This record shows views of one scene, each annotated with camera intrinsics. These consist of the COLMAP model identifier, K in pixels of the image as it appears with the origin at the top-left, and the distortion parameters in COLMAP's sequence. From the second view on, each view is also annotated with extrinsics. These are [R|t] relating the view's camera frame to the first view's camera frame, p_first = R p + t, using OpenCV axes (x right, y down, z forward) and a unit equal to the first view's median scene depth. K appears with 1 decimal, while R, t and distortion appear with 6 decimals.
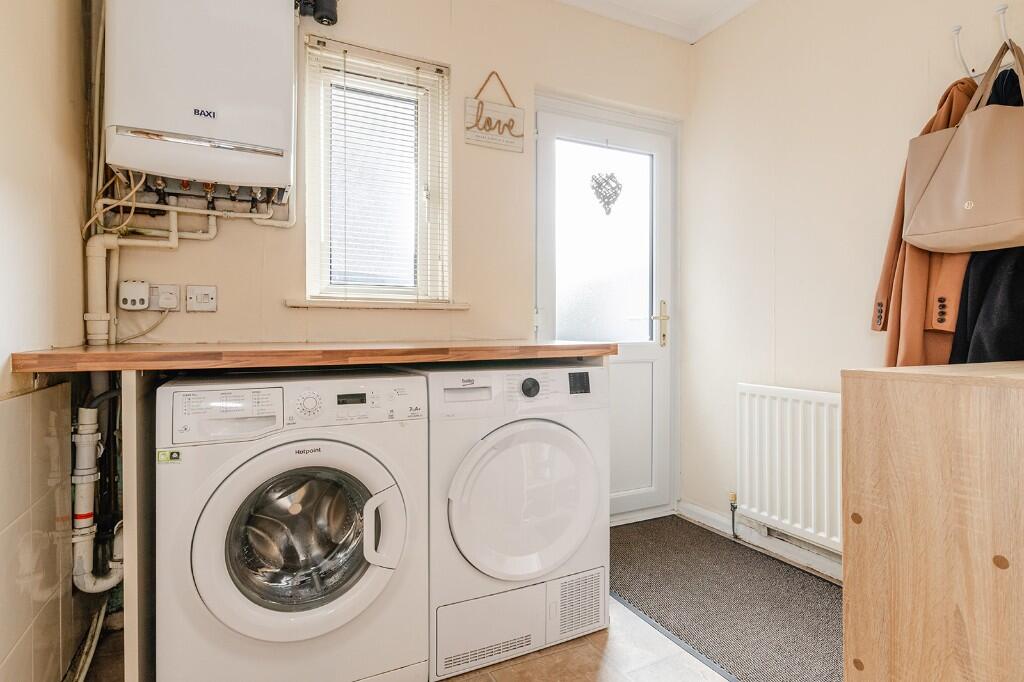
lens RADIAL K [[528.5, 0, 514.1], [0, 528.5, 342.4], [0, 0, 1]] dist [-0.005820, -0.000561]
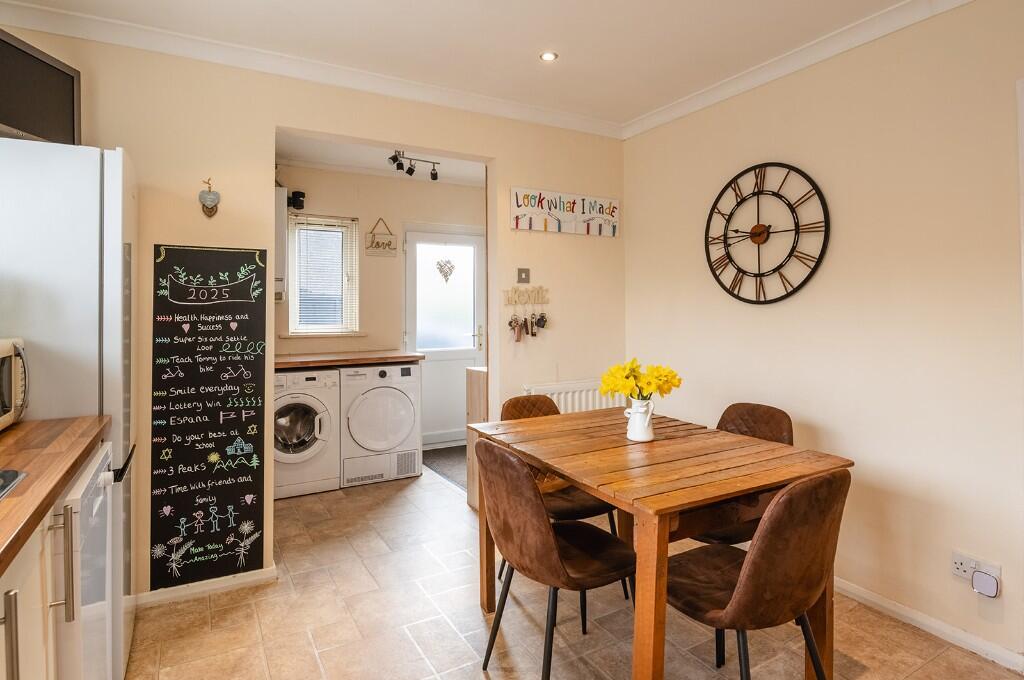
lens RADIAL K [[528.5, 0, 494.0], [0, 528.5, 318.8], [0, 0, 1]] dist [-0.005820, -0.000561]
pose [[0.999114, -0.002085, 0.042042, 0.422360], [0.002595, 0.999924, -0.012088, -0.135635], [-0.042014, 0.012187, 0.999043, -1.422797]]
